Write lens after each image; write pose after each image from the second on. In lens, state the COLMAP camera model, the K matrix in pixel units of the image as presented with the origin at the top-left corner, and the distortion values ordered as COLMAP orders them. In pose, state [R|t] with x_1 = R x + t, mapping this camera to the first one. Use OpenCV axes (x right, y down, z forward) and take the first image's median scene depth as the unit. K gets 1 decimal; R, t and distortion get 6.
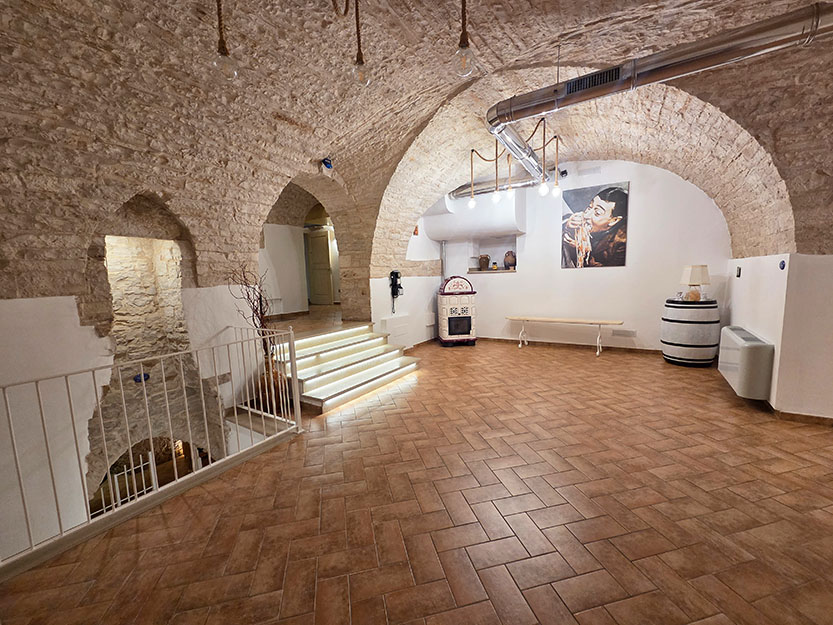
lens RADIAL K [[338.5, 0, 414.8], [0, 338.5, 314.5], [0, 0, 1]] dist [0.000064, -0.000155]
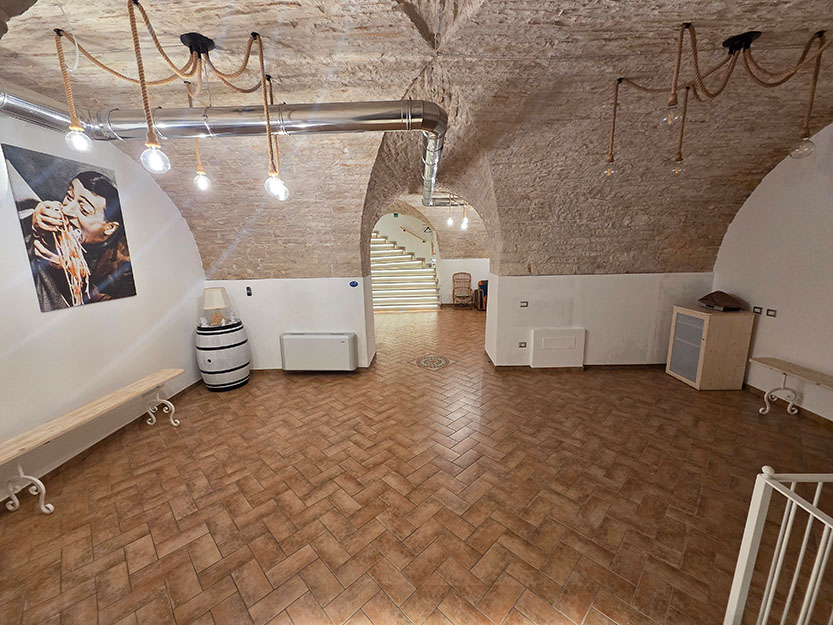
lens RADIAL K [[338.5, 0, 412.1], [0, 338.5, 314.1], [0, 0, 1]] dist [0.000064, -0.000155]
pose [[-0.511674, -0.127249, 0.849704, -0.257223], [0.139087, 0.963659, 0.228070, -0.182531], [-0.847847, 0.234880, -0.475381, 0.841456]]
